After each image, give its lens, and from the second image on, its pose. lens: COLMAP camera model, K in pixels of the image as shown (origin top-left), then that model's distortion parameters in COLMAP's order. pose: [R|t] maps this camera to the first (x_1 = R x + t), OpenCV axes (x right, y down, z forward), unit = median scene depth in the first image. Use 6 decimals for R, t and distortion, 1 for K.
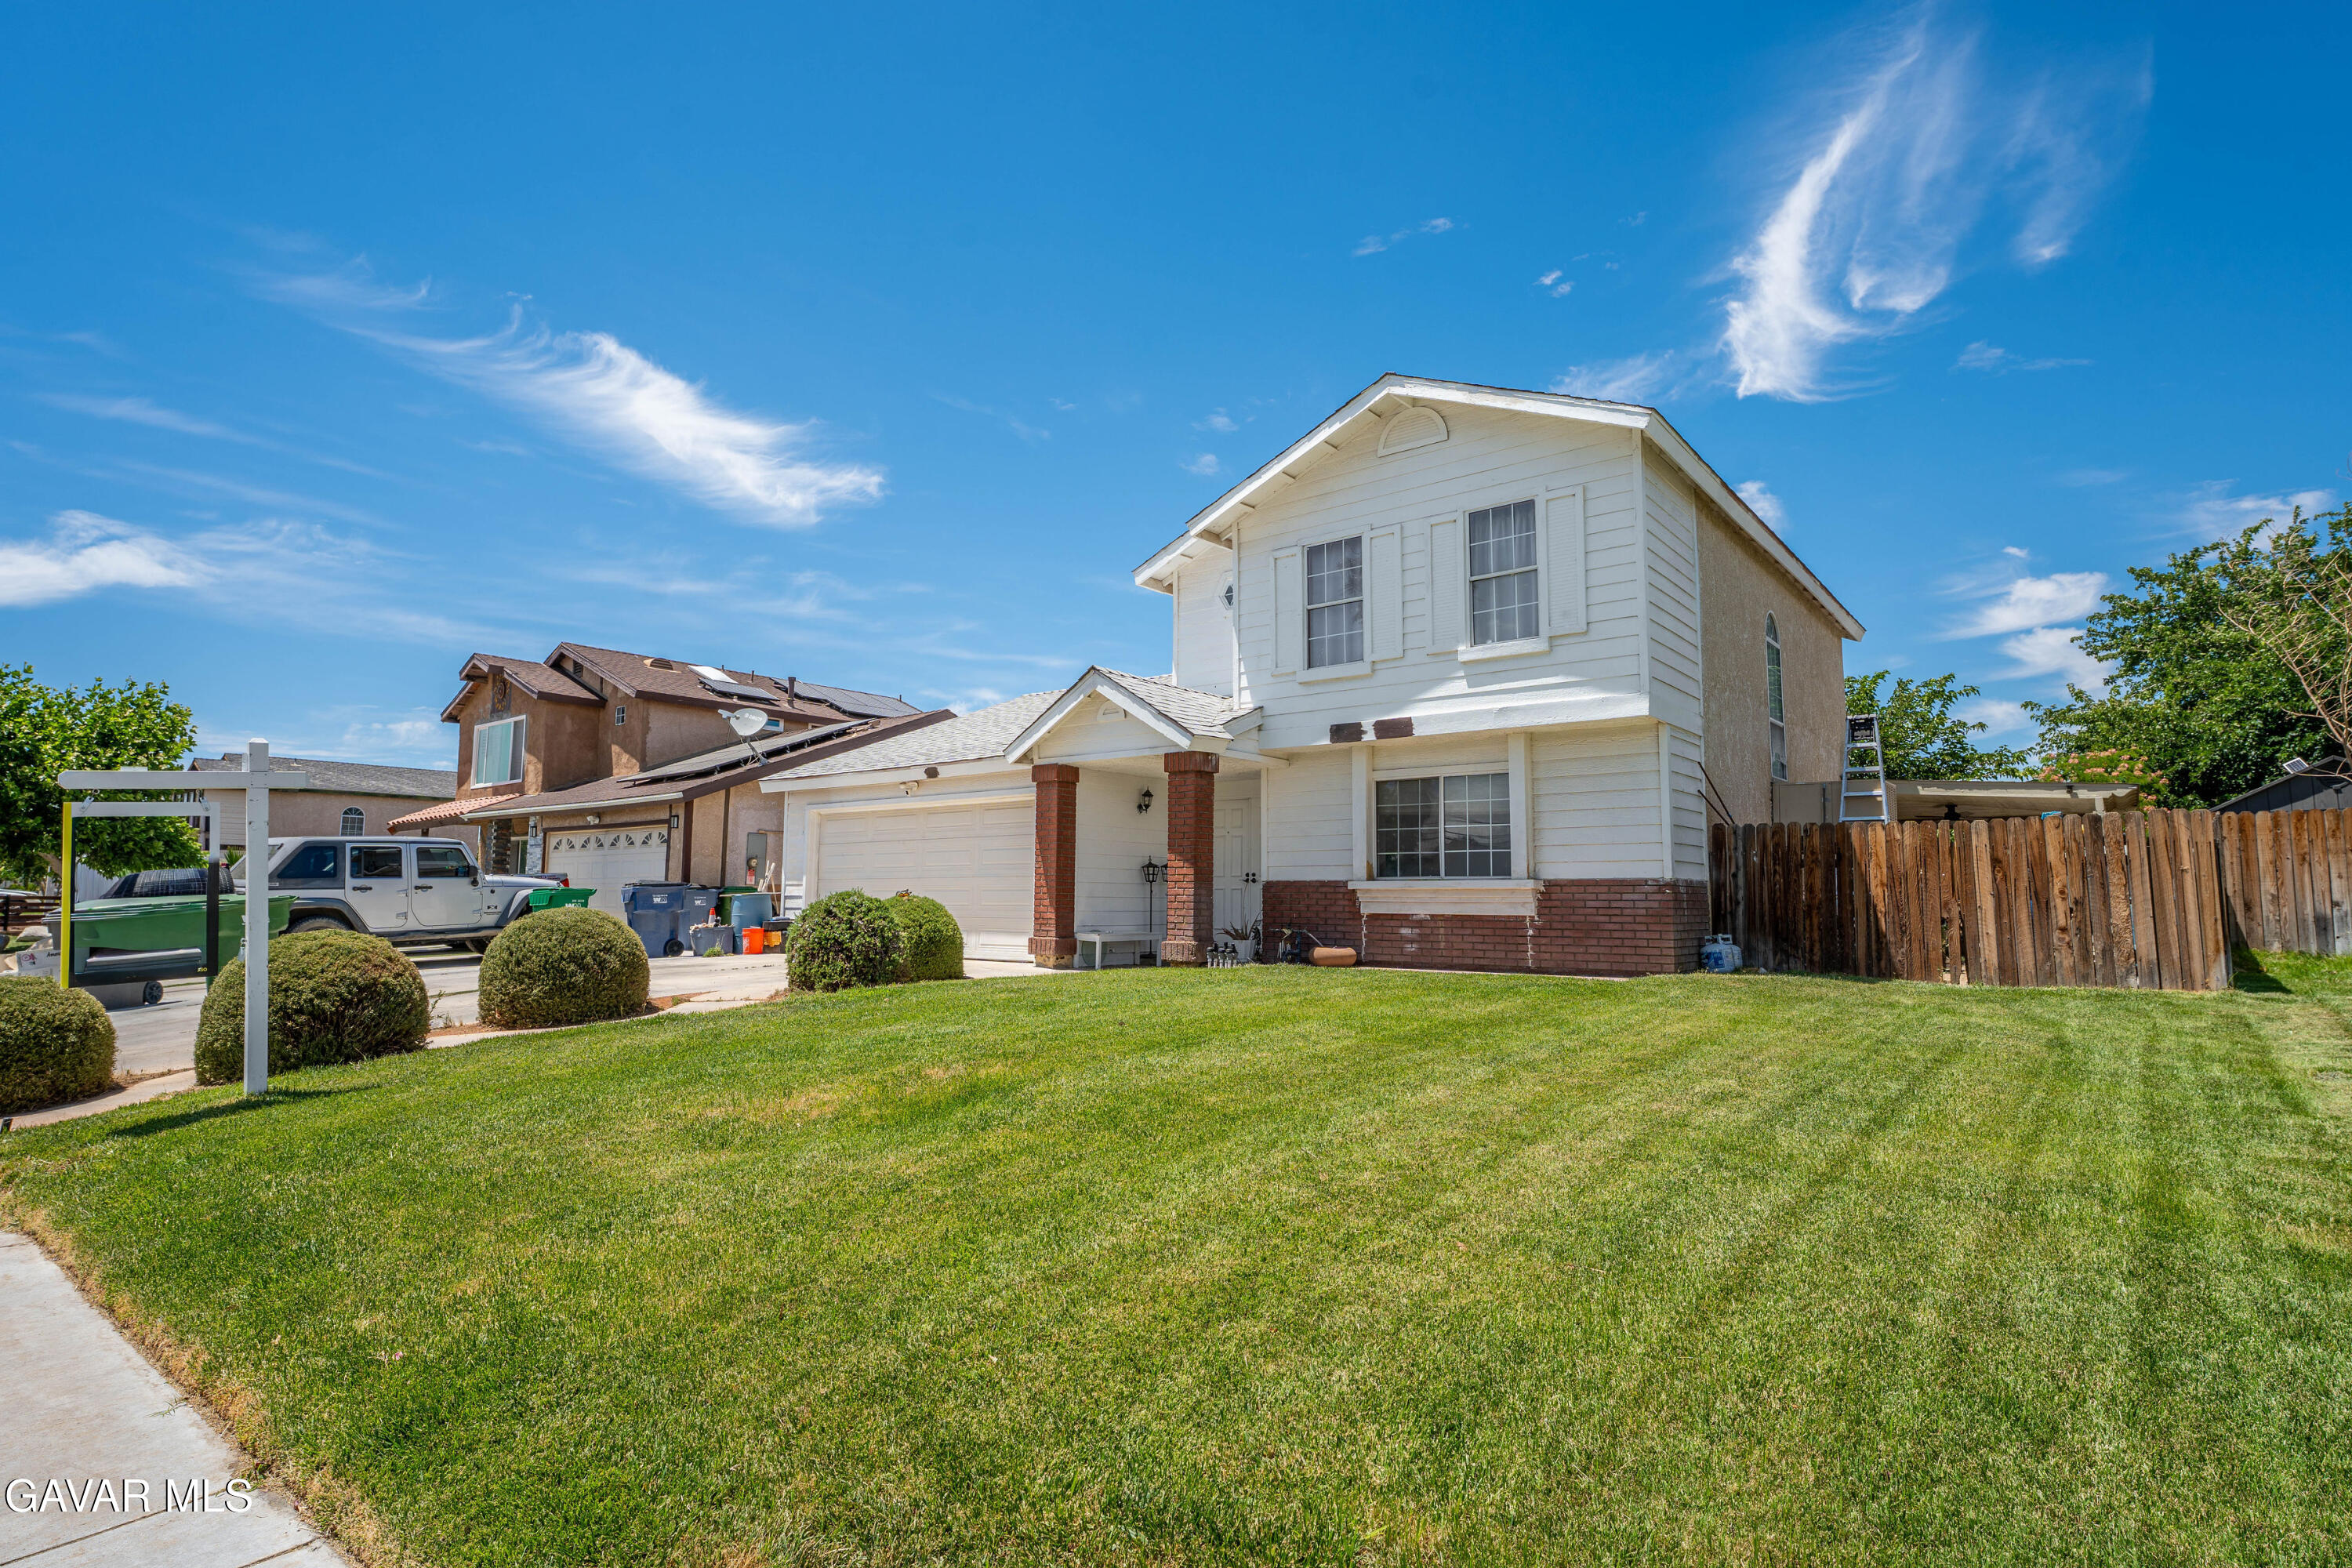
lens RADIAL K [[1169.8, 0, 1172.0], [0, 1169.8, 781.9], [0, 0, 1]] dist [-0.005565, -0.001522]
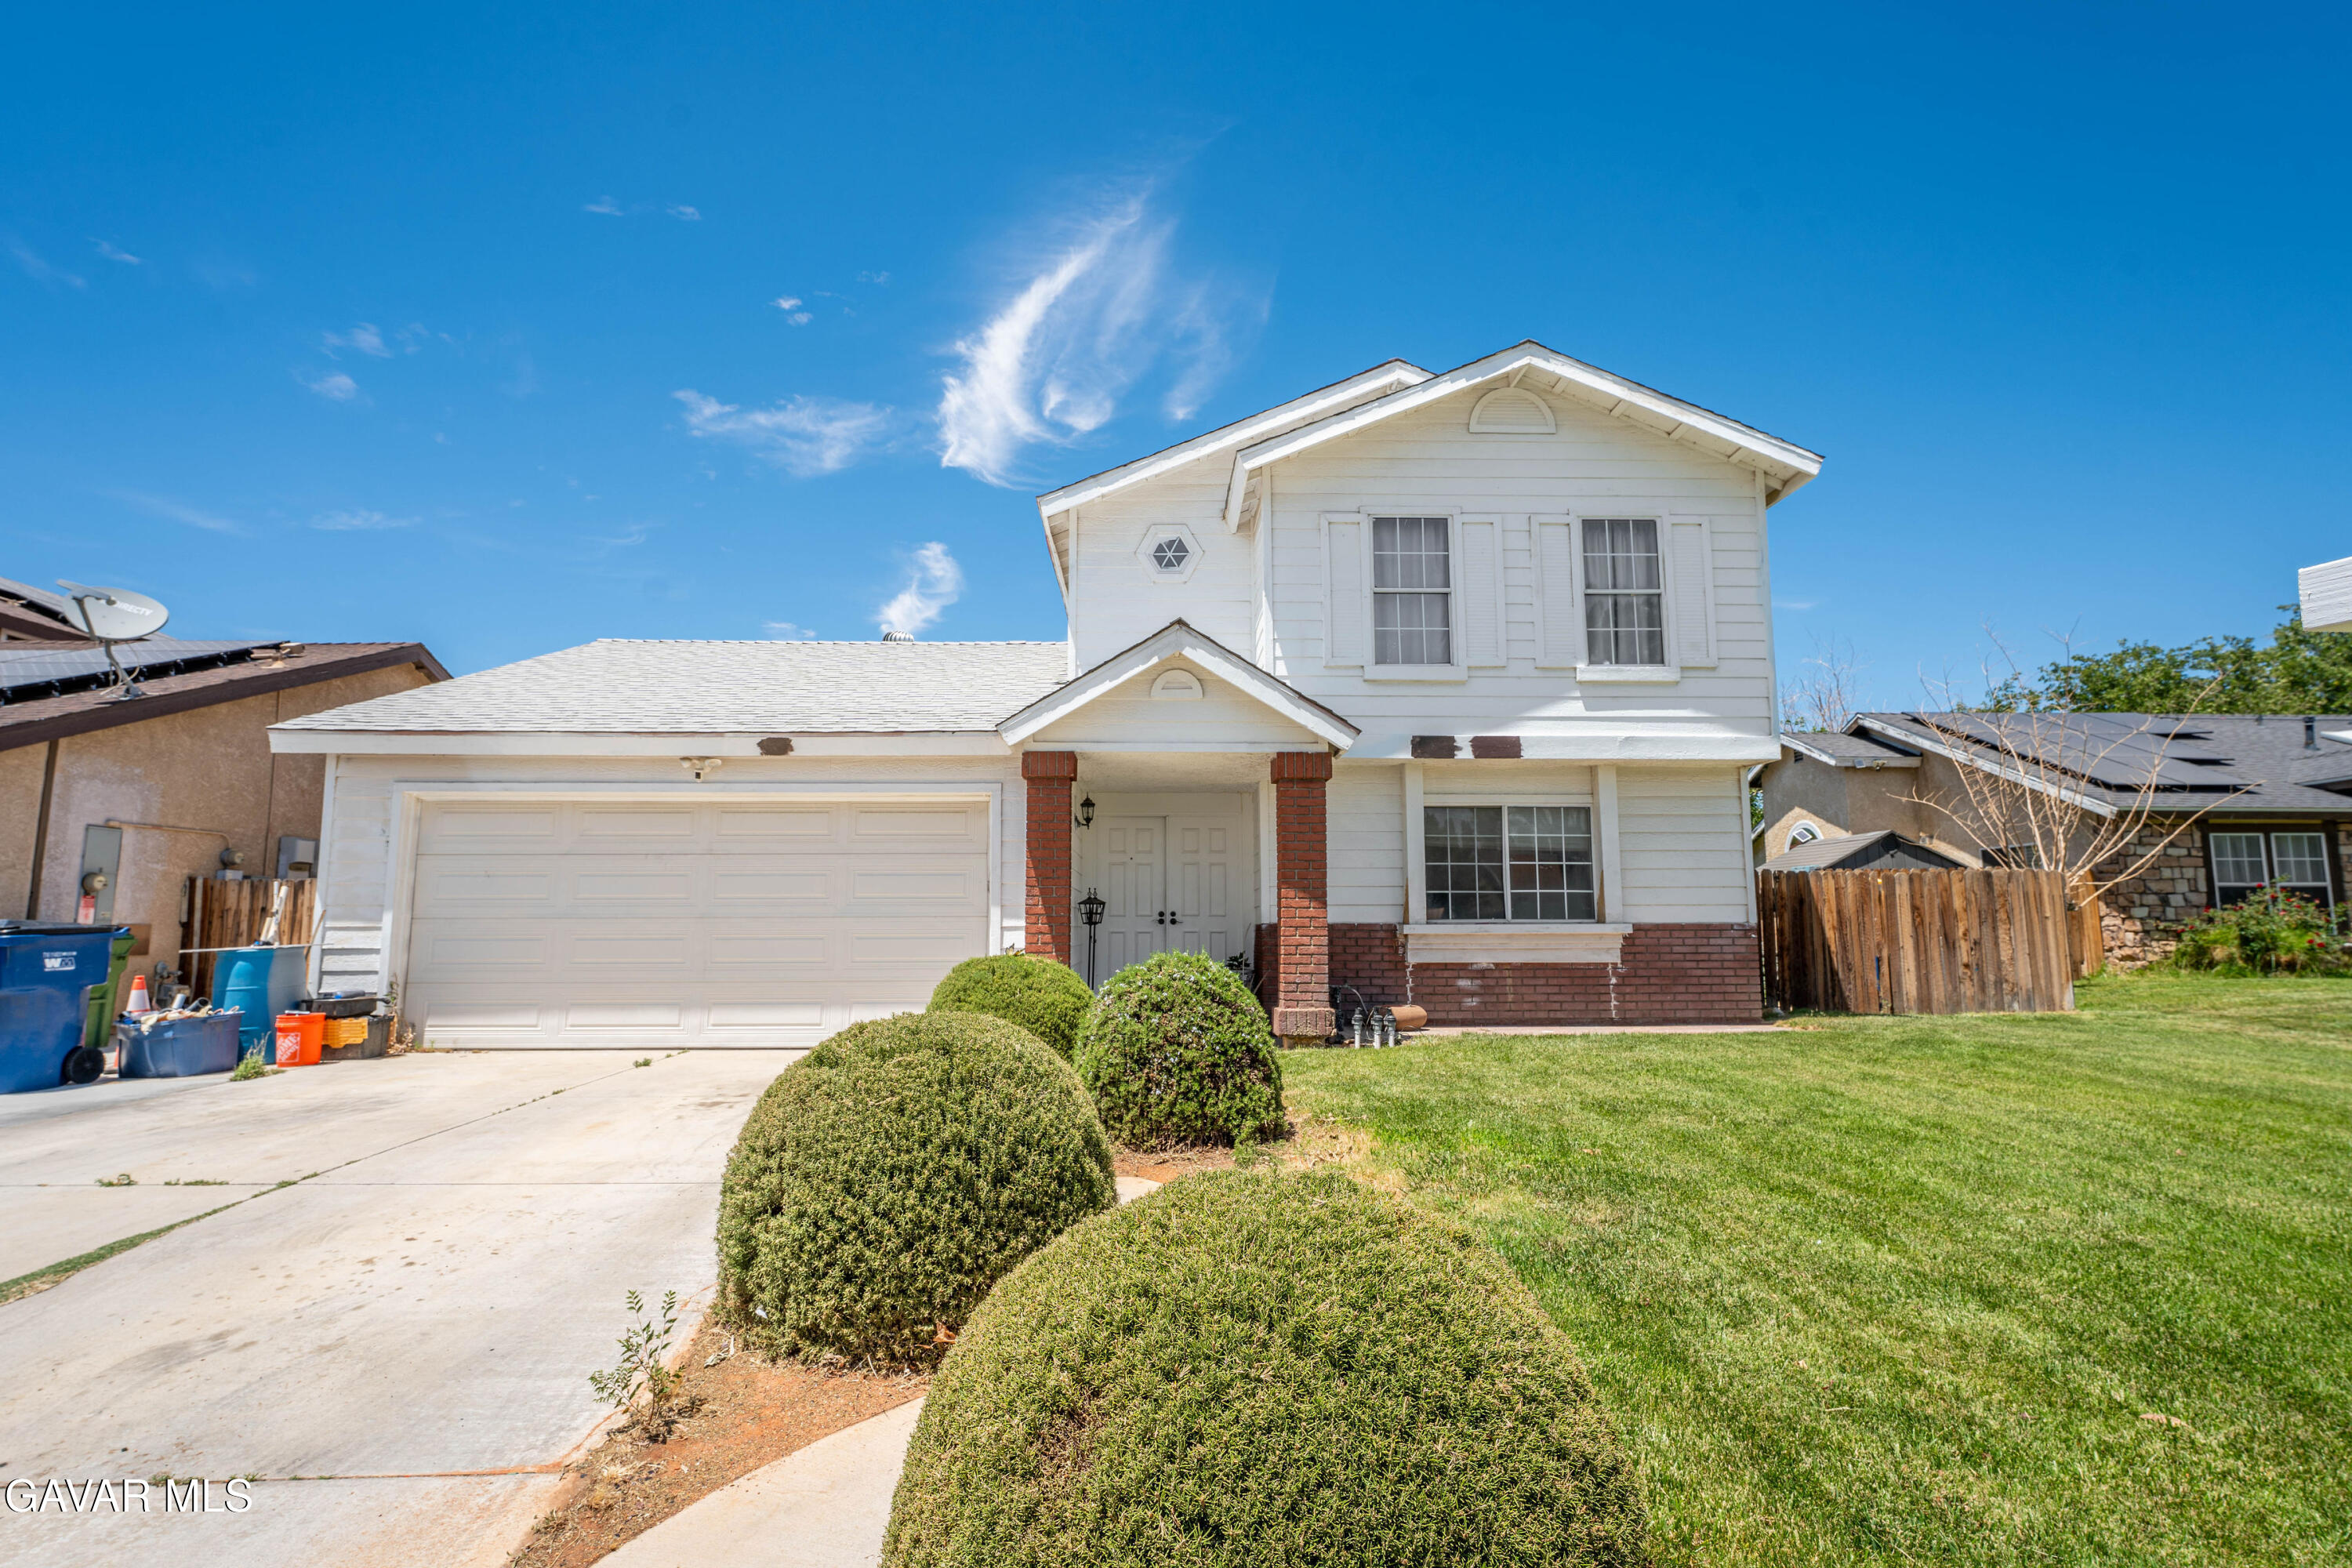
lens RADIAL K [[1169.8, 0, 1179.7], [0, 1169.8, 786.9], [0, 0, 1]] dist [-0.005565, -0.001522]
pose [[0.769023, 0.071010, 0.635264, -0.507968], [-0.058390, 0.997459, -0.040813, 0.030486], [-0.636548, -0.005707, 0.771216, 0.460629]]
